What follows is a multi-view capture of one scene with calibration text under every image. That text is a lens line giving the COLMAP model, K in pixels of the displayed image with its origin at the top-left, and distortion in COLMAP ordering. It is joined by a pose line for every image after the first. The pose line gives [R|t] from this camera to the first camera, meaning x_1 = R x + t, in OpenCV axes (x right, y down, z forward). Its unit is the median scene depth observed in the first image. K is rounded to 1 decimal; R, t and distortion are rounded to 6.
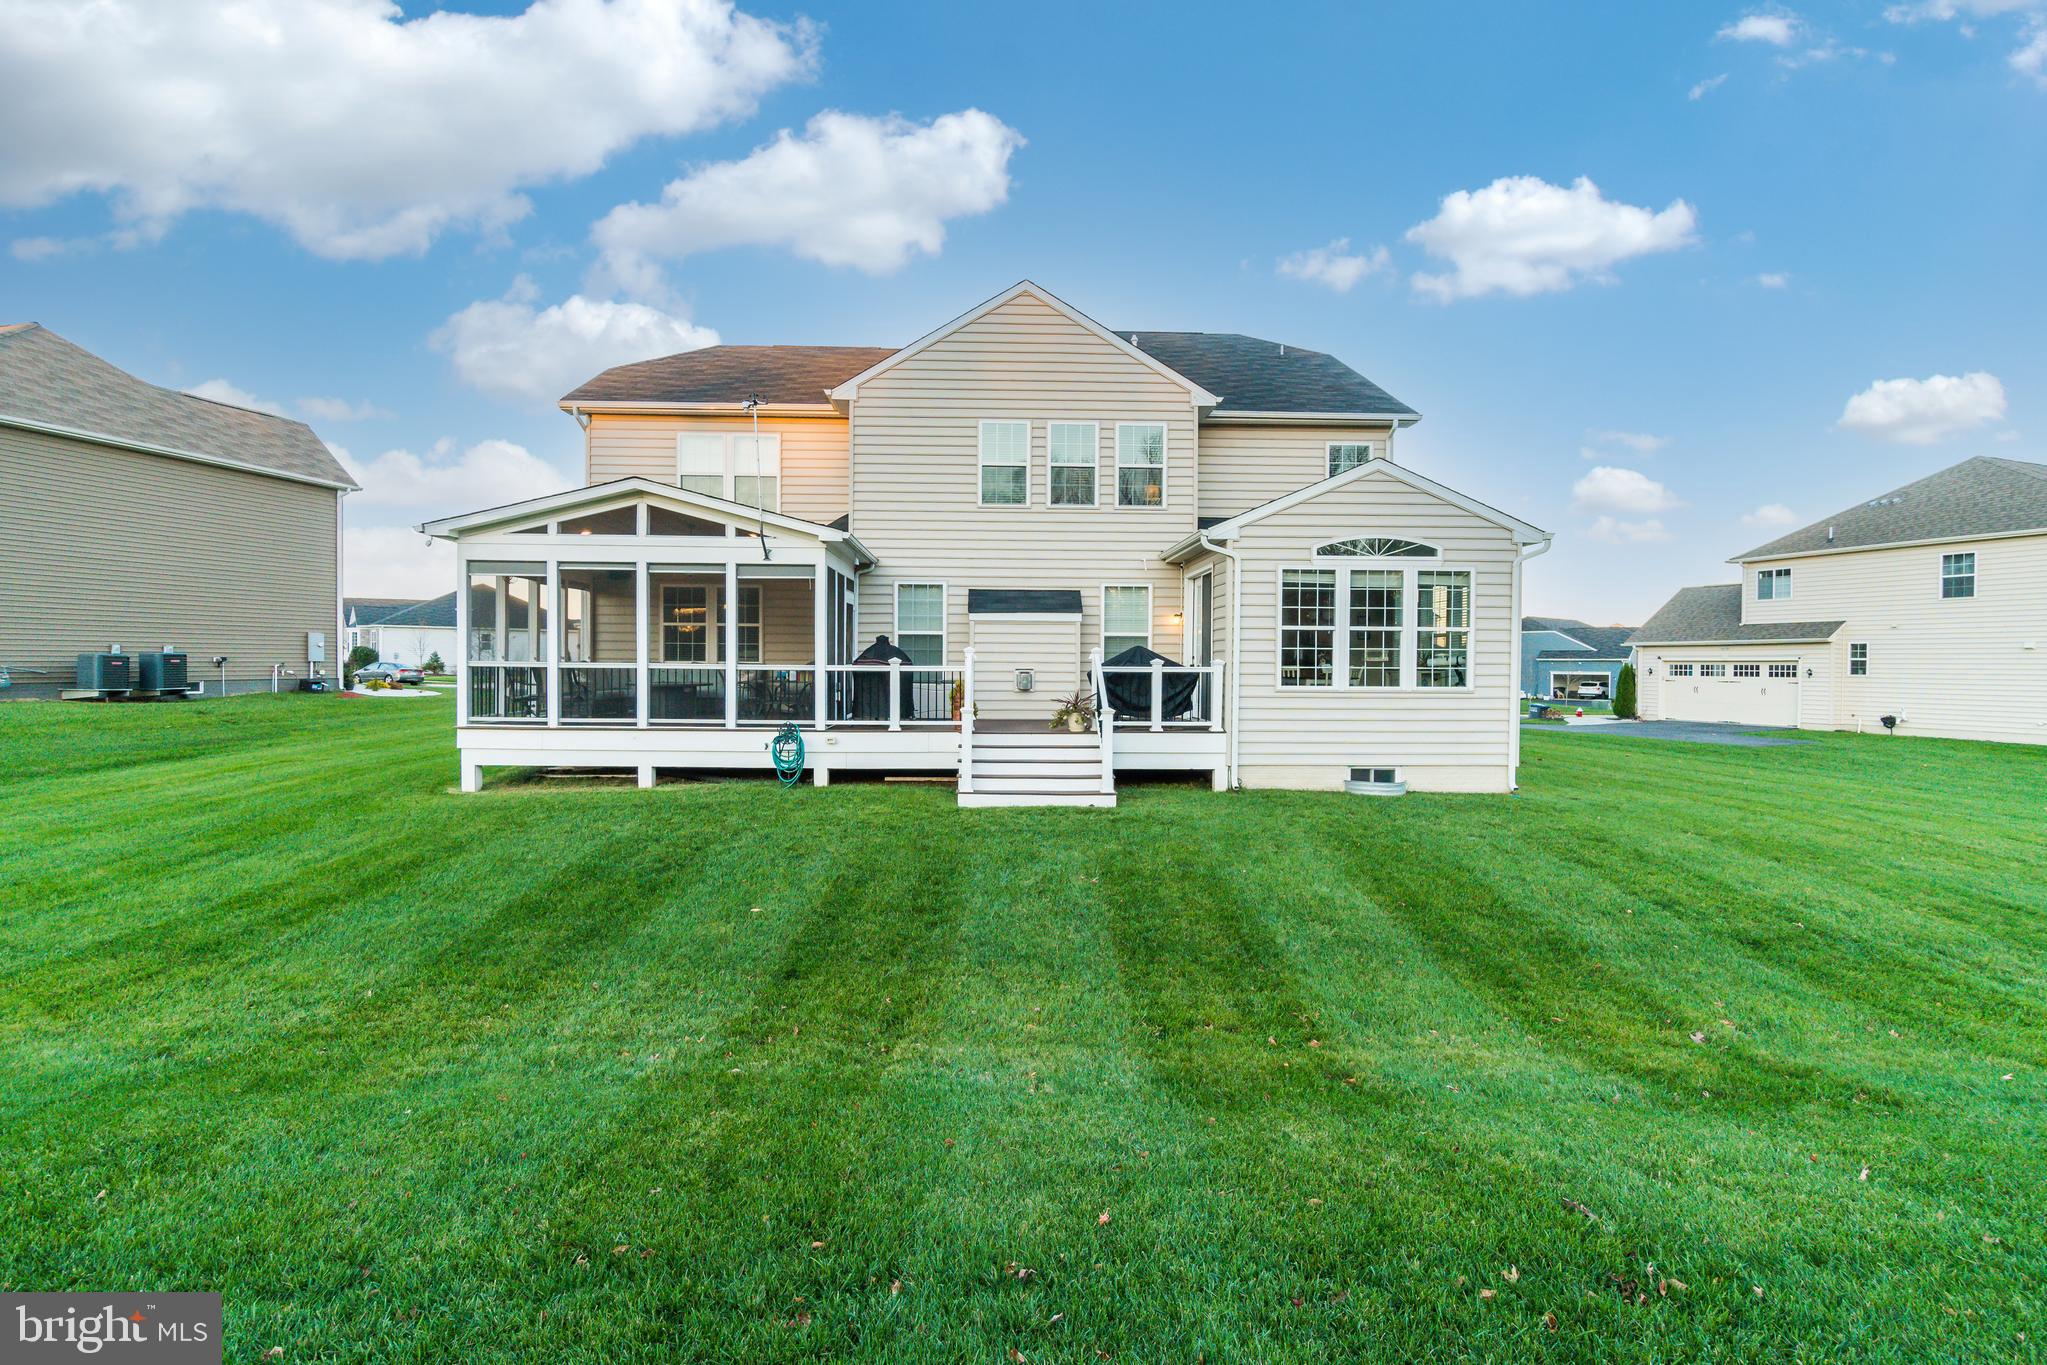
lens RADIAL K [[922.6, 0, 994.7], [0, 922.6, 663.9], [0, 0, 1]] dist [0.001492, 0.000226]
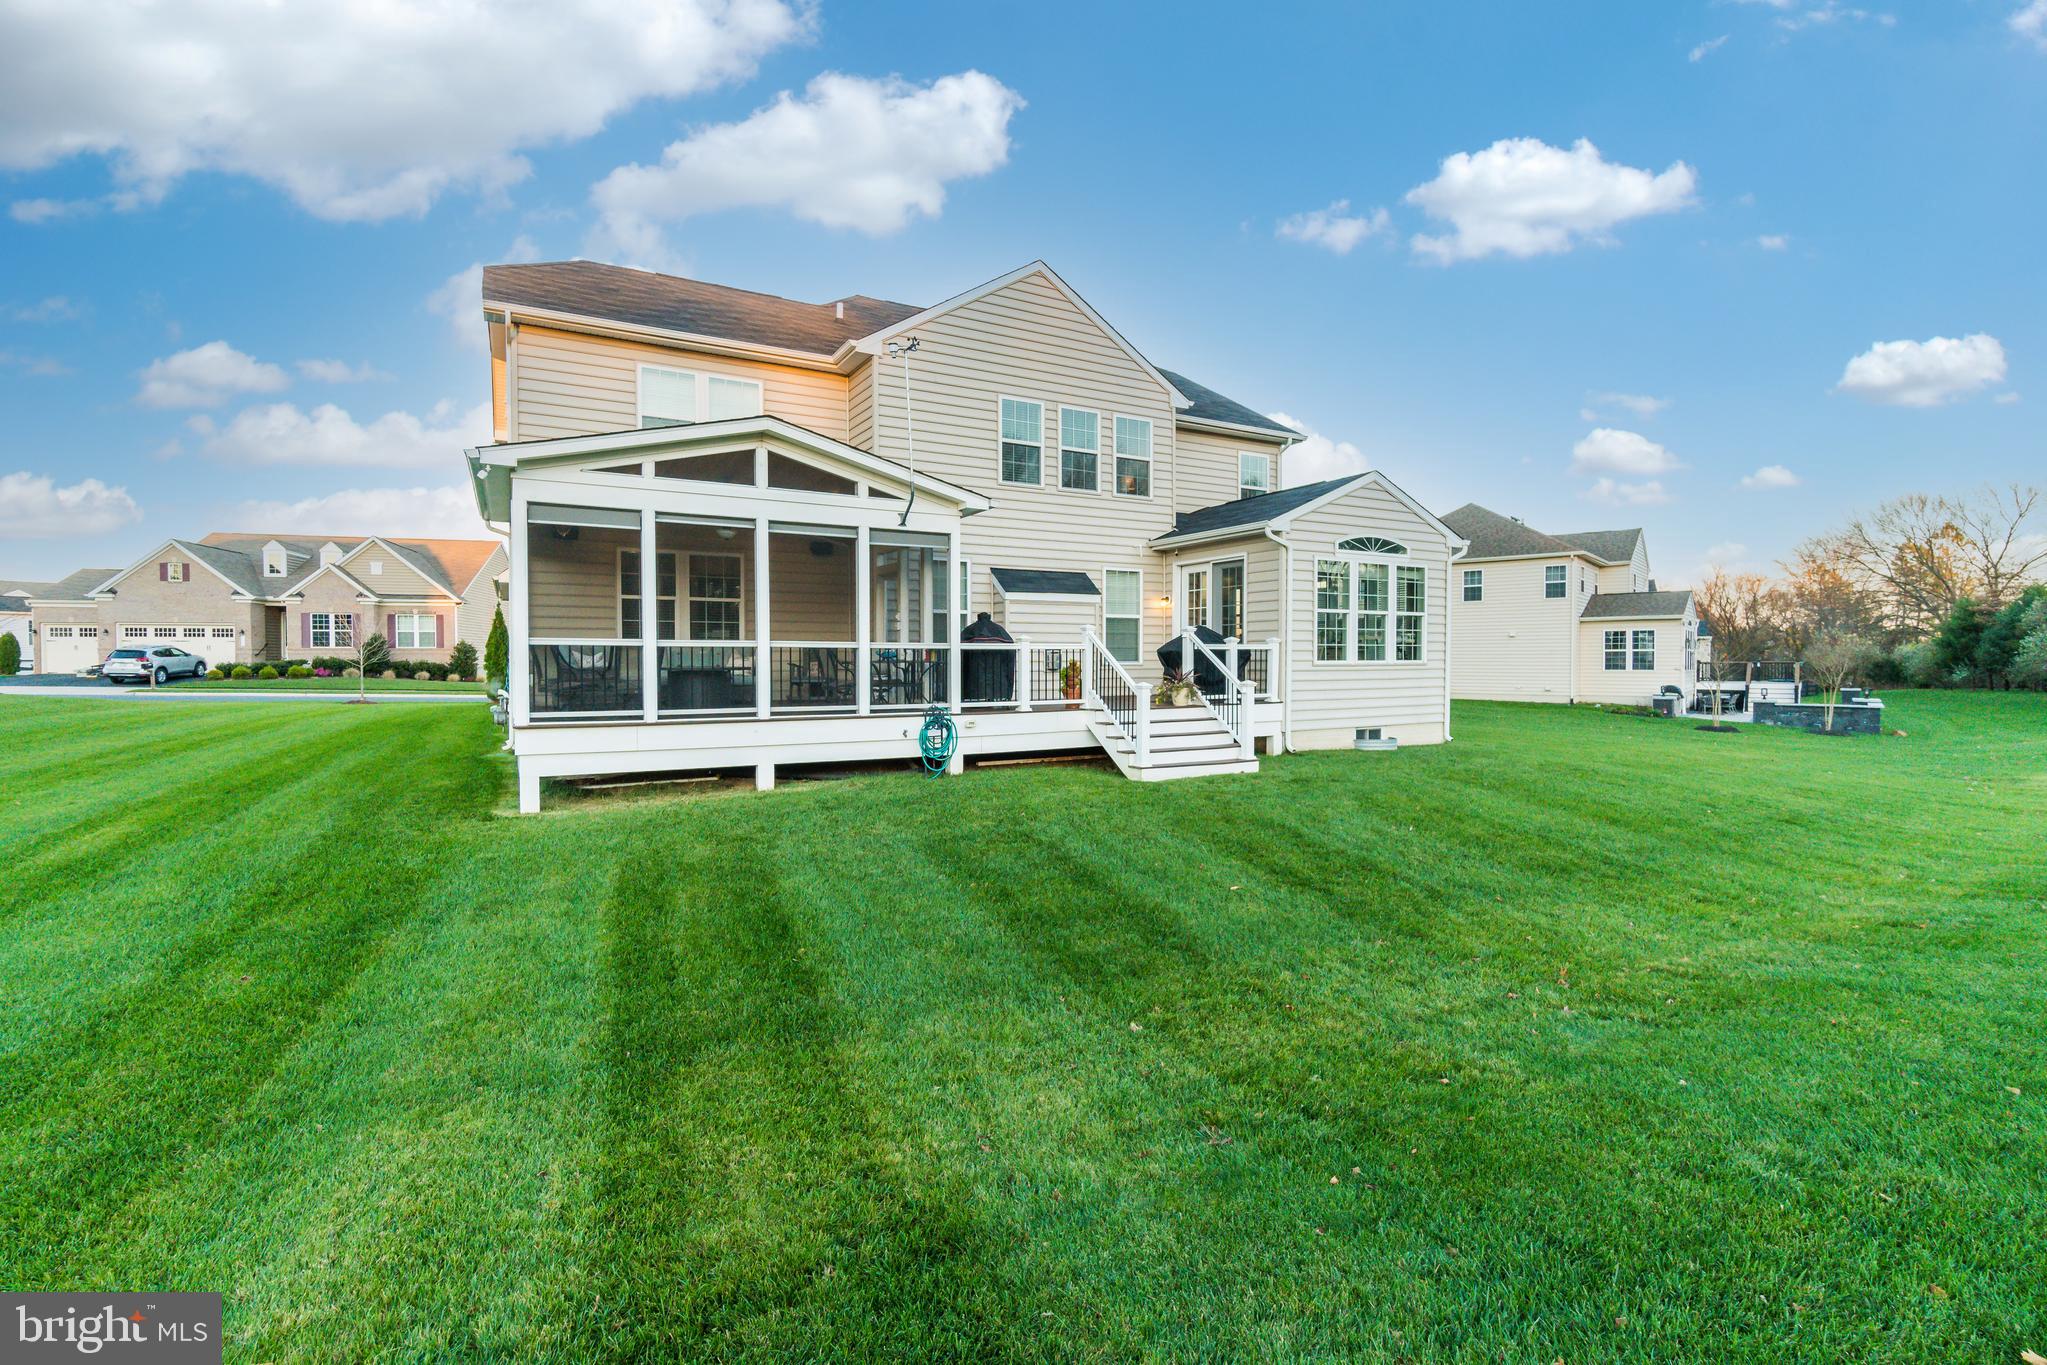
lens RADIAL K [[922.6, 0, 994.7], [0, 922.6, 663.9], [0, 0, 1]] dist [0.001492, 0.000226]
pose [[0.884635, -0.010928, 0.466156, -0.584033], [0.007233, 0.999927, 0.009714, 0.013556], [-0.466228, -0.005222, 0.884649, 0.165491]]
